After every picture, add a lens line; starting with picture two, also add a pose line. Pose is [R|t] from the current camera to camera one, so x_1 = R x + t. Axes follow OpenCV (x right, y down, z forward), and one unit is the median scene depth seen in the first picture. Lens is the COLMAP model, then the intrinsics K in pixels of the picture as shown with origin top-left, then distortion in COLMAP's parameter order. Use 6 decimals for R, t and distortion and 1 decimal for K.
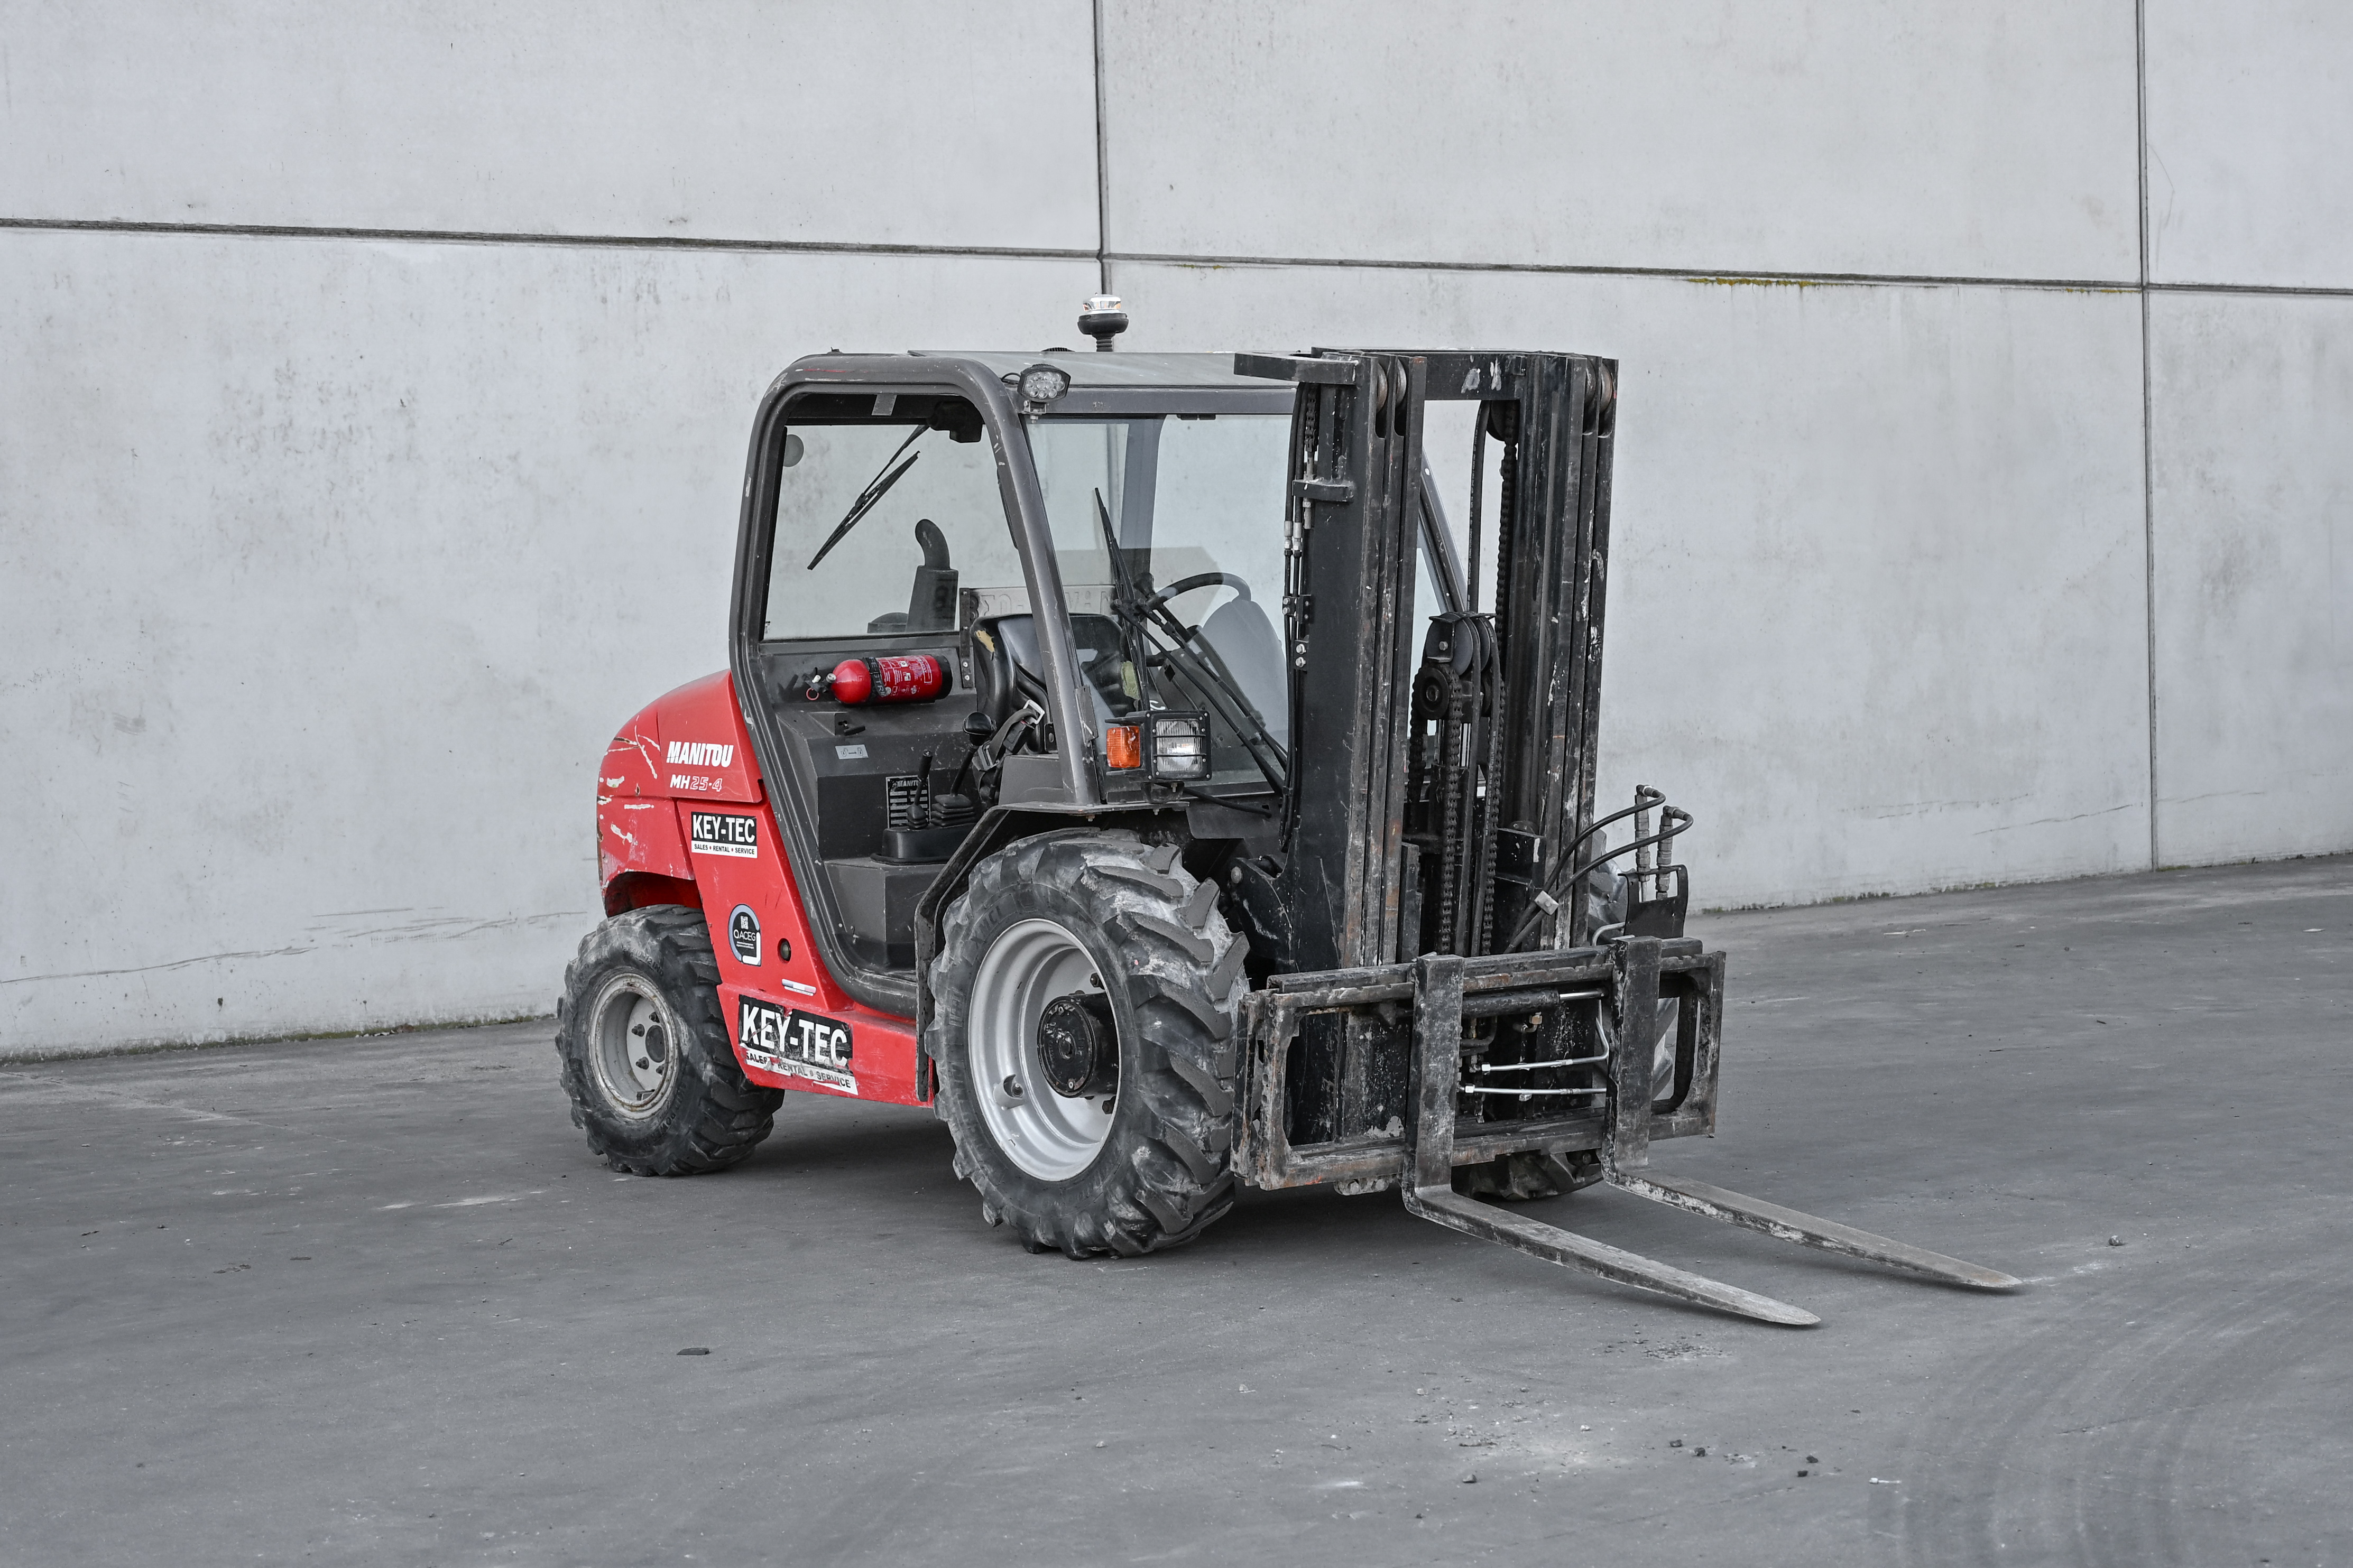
lens RADIAL K [[4427.2, 0, 1084.3], [0, 4427.2, 783.9], [0, 0, 1]] dist [-0.006548, 0.052848]
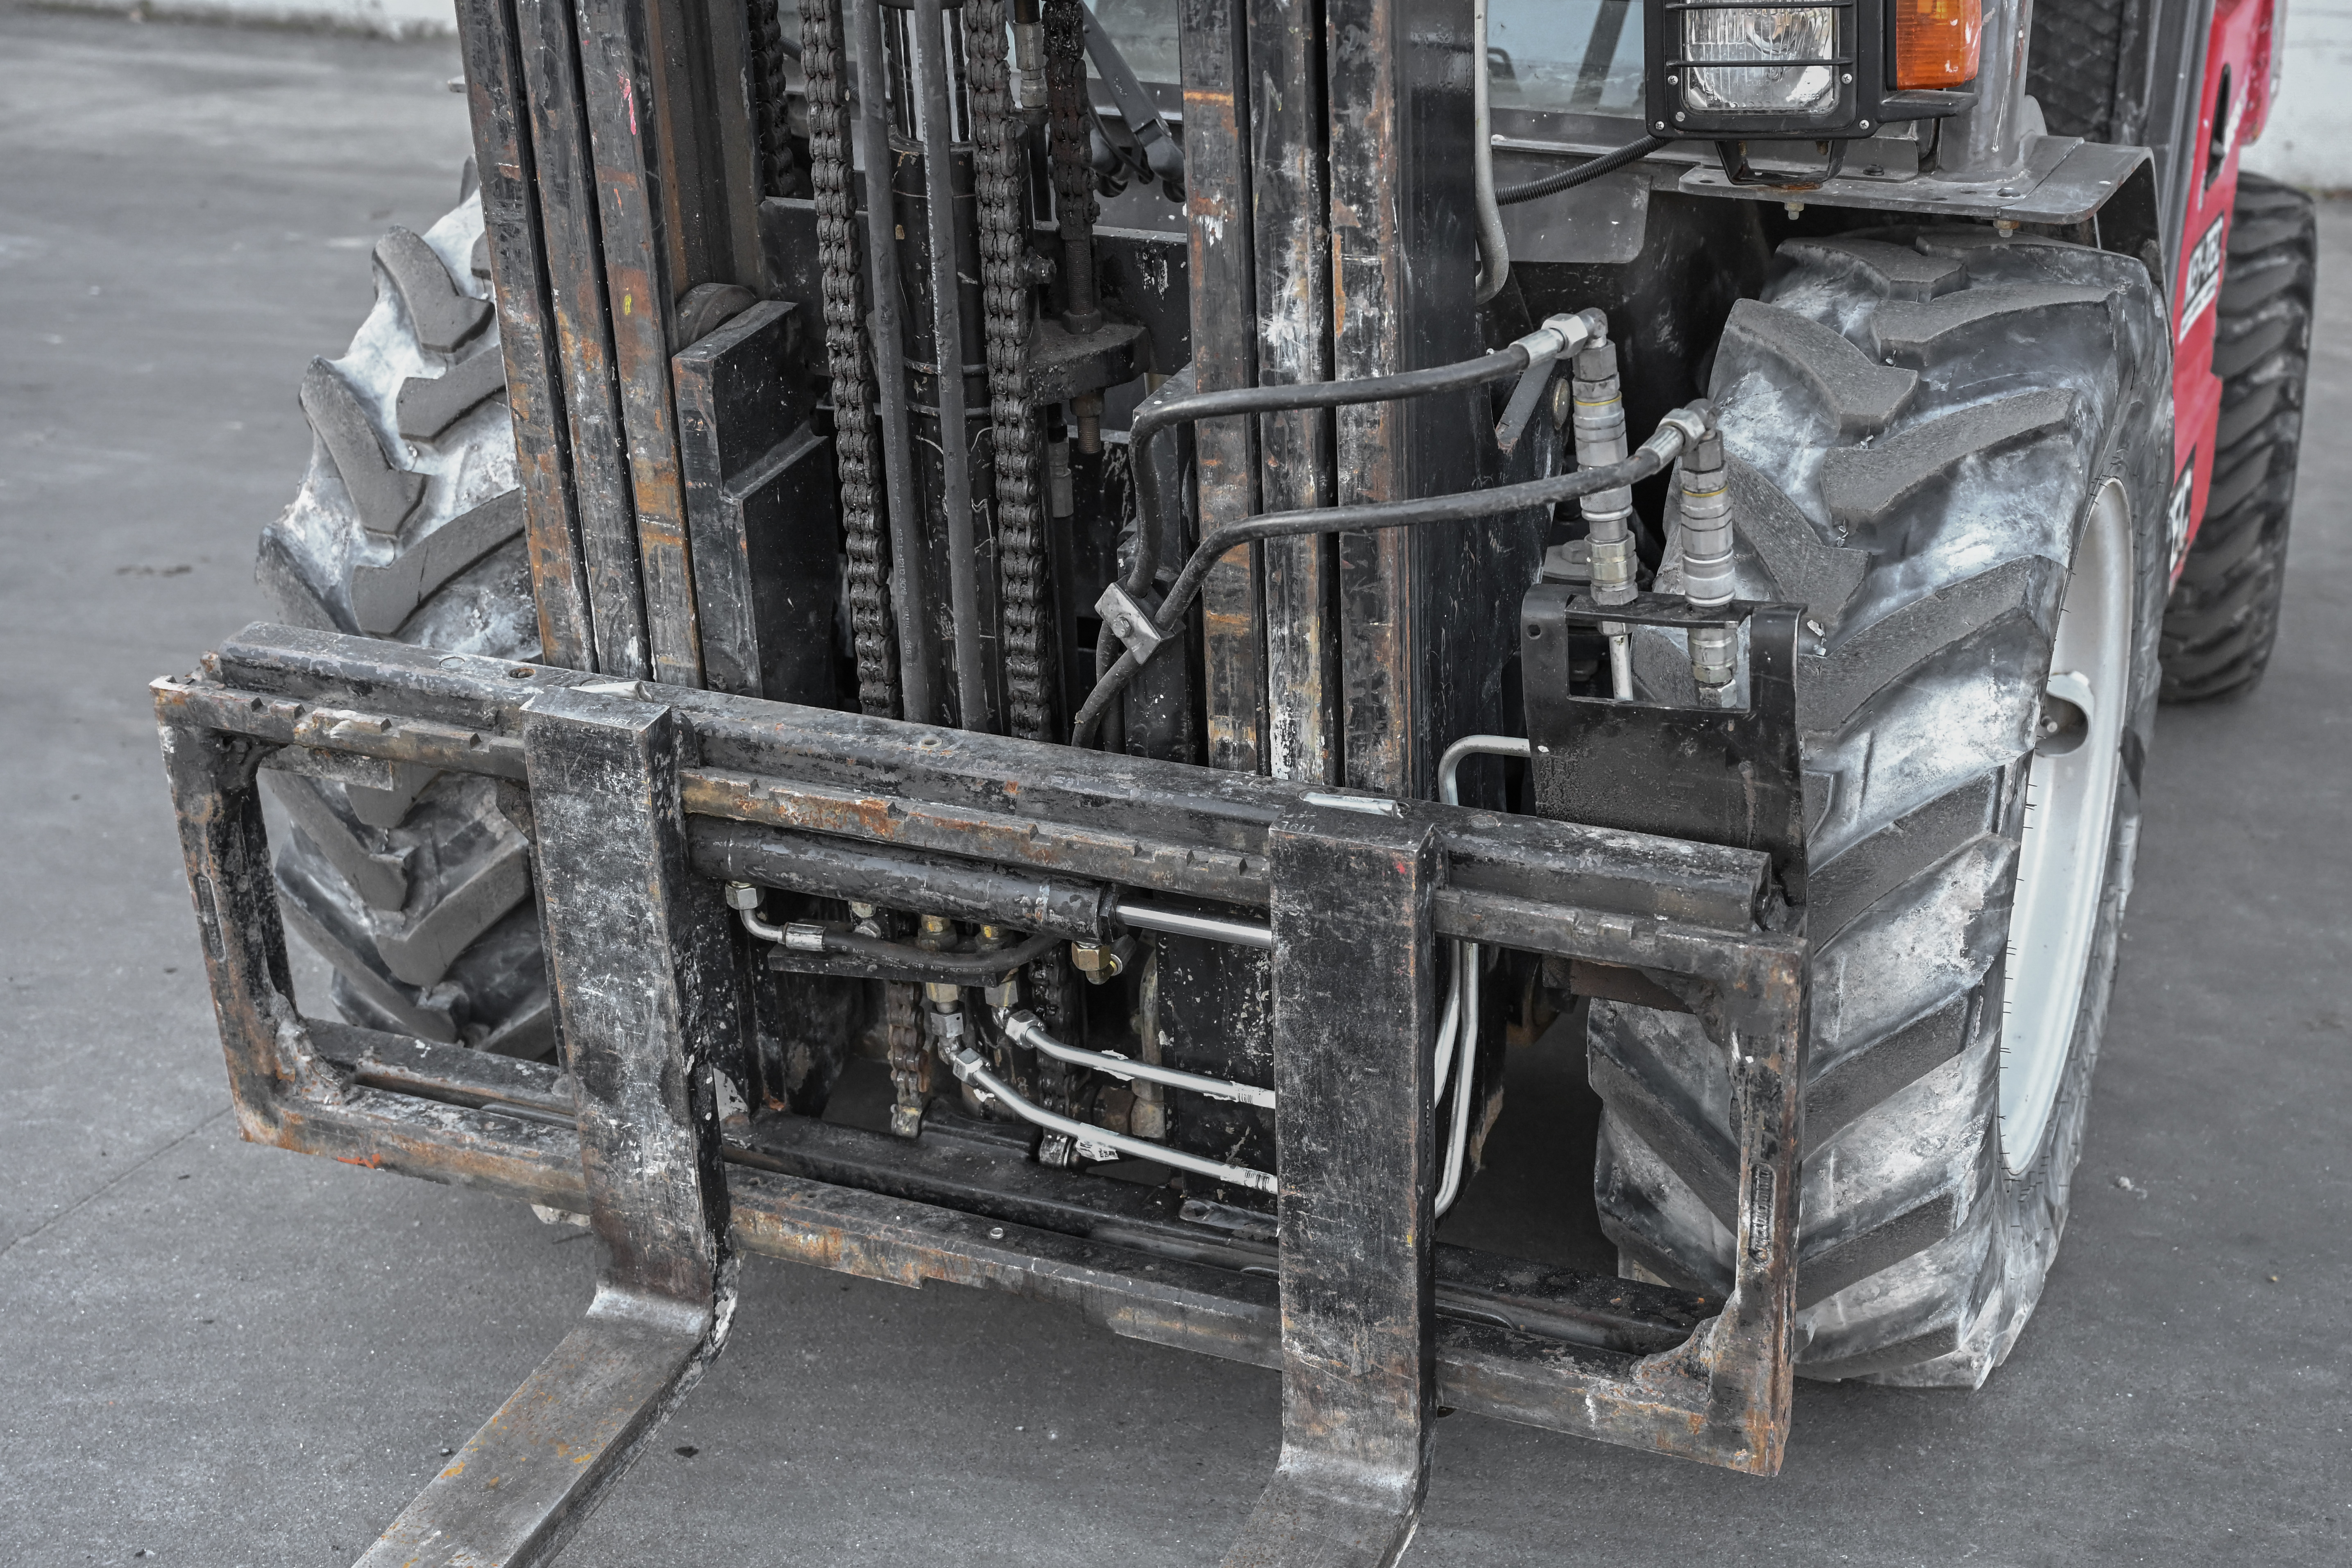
lens RADIAL K [[3434.7, 0, 1213.2], [0, 3434.7, 747.6], [0, 0, 1]] dist [0.001598, 0.001525]
pose [[0.523154, 0.318755, -0.790383, 0.301595], [-0.064137, 0.939516, 0.336447, -0.046917], [0.849821, -0.125321, 0.511956, 0.876436]]
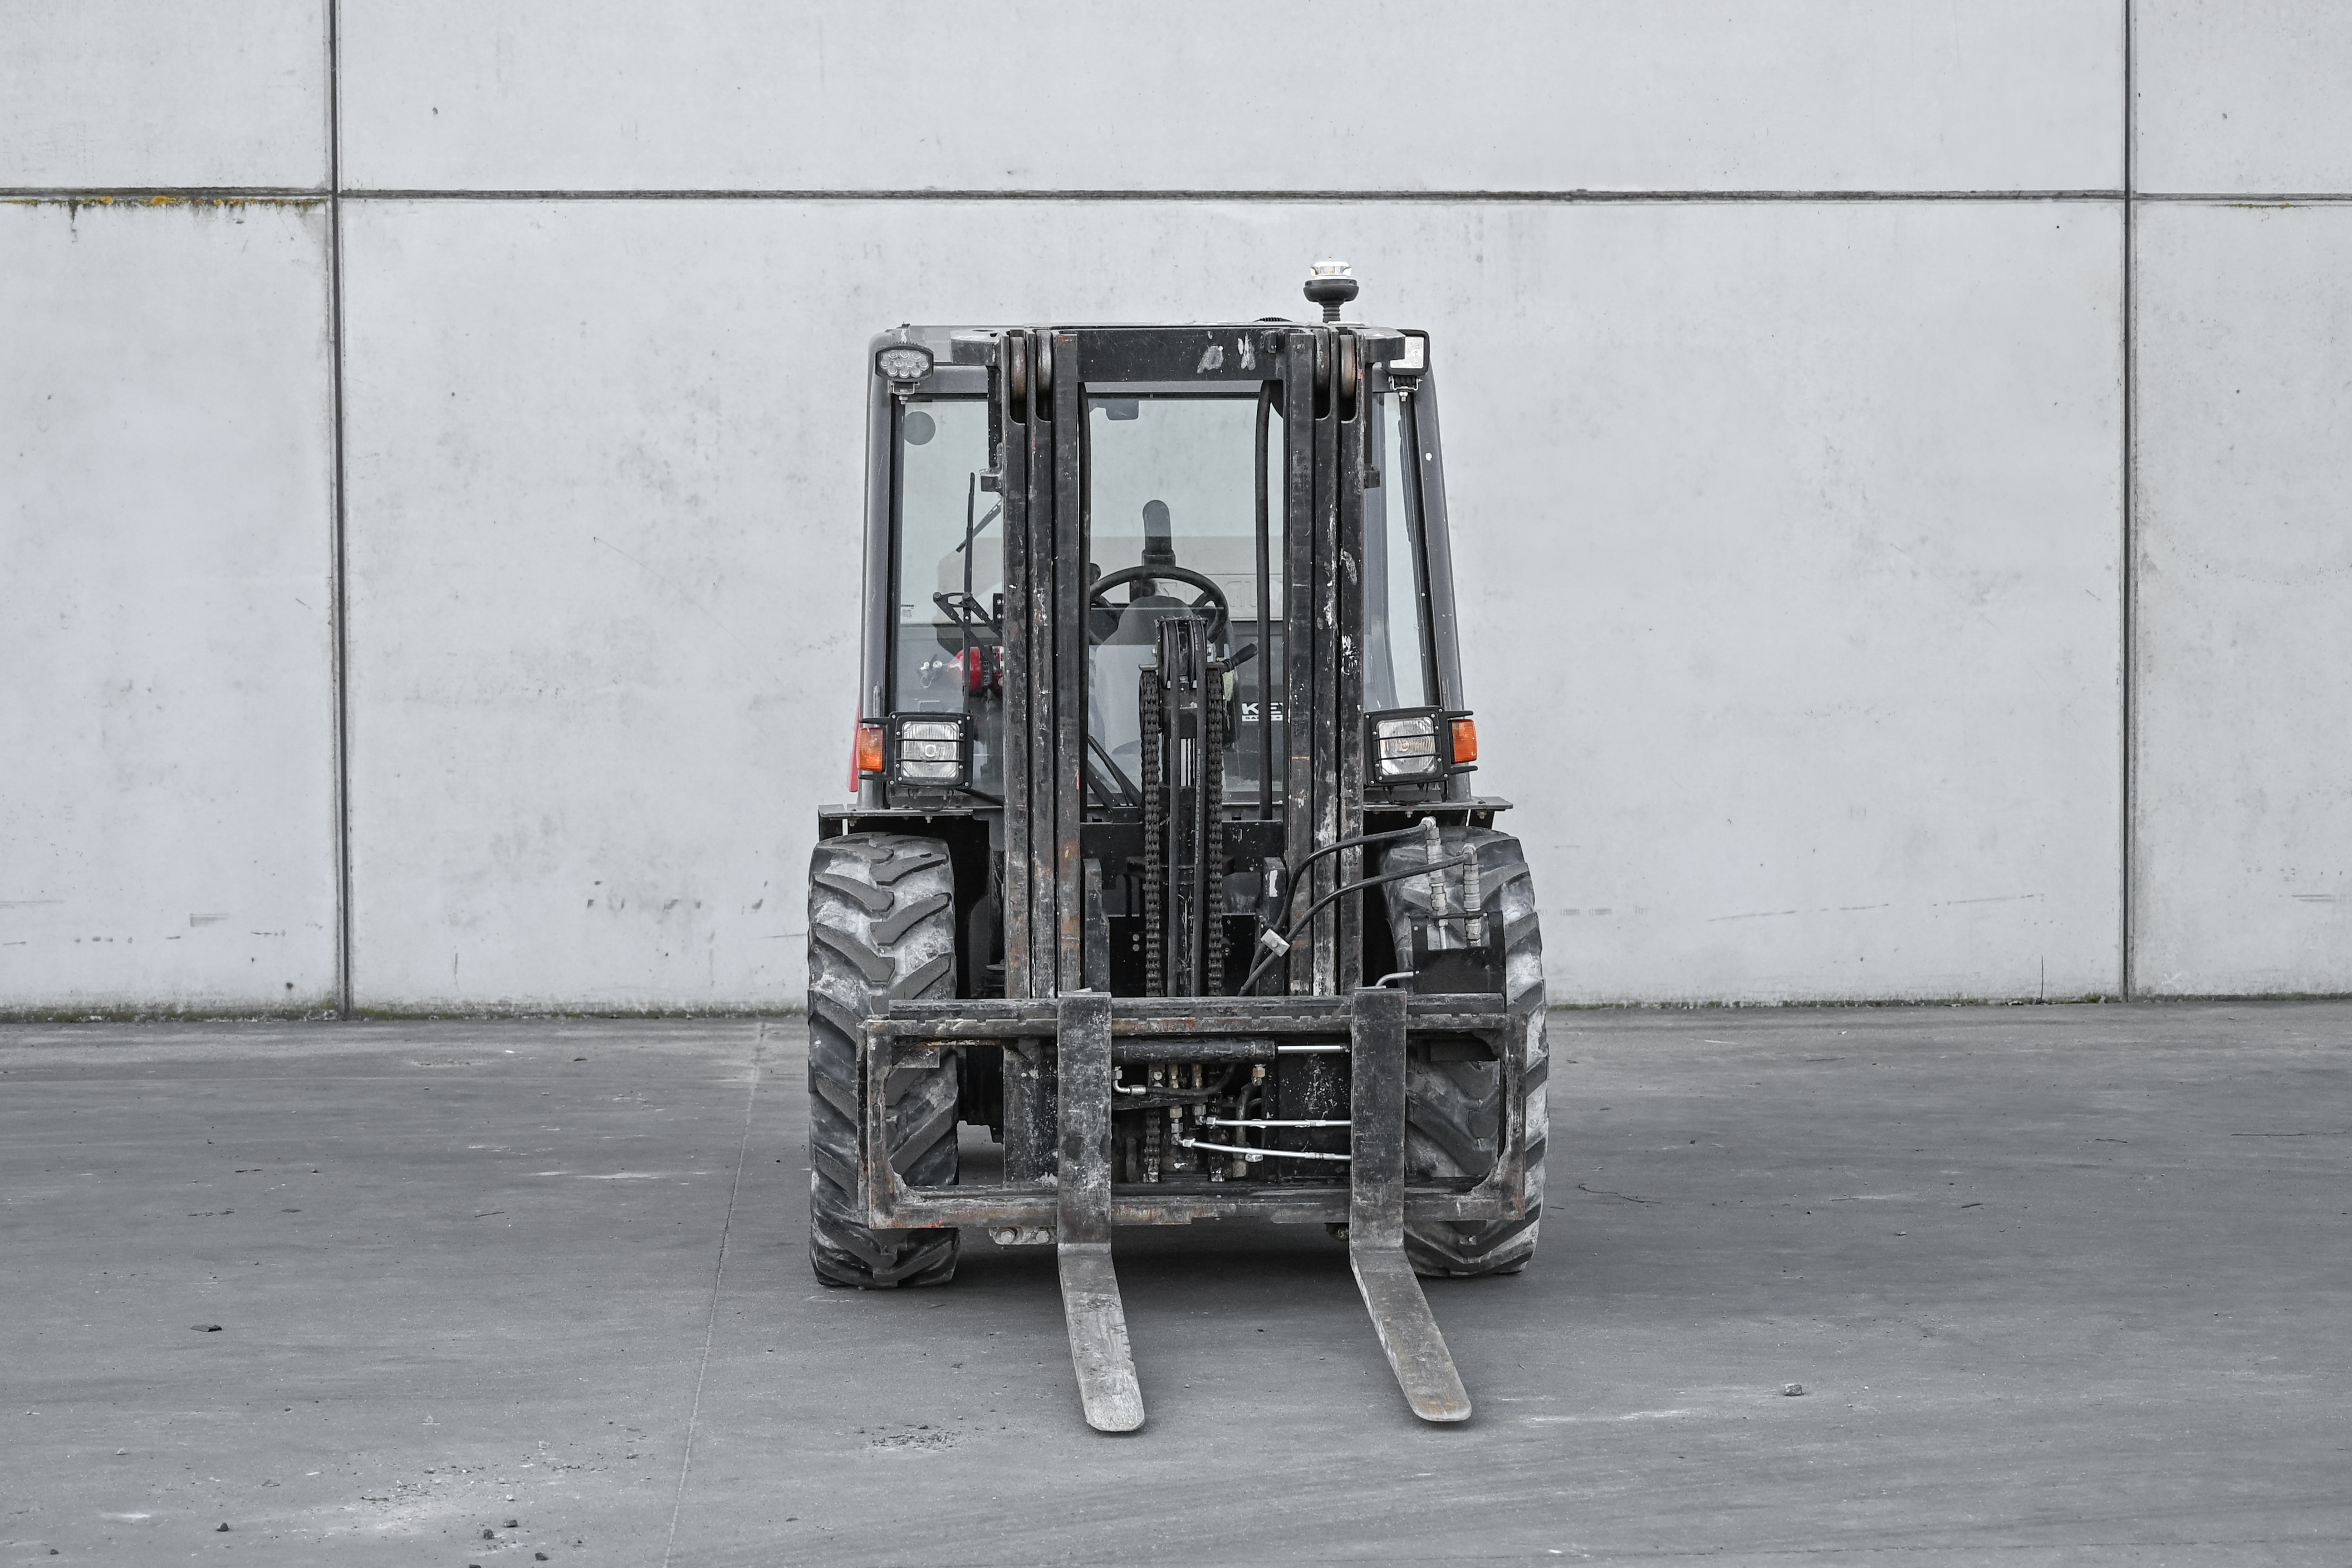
lens RADIAL K [[4656.8, 0, 1176.0], [0, 4656.8, 784.0], [0, 0, 1]] dist [0.015567, -0.061926]
pose [[0.845289, 0.045327, -0.532383, 0.585095], [-0.040302, 0.998966, 0.021063, -0.024120], [0.532787, 0.003652, 0.846242, 0.191972]]
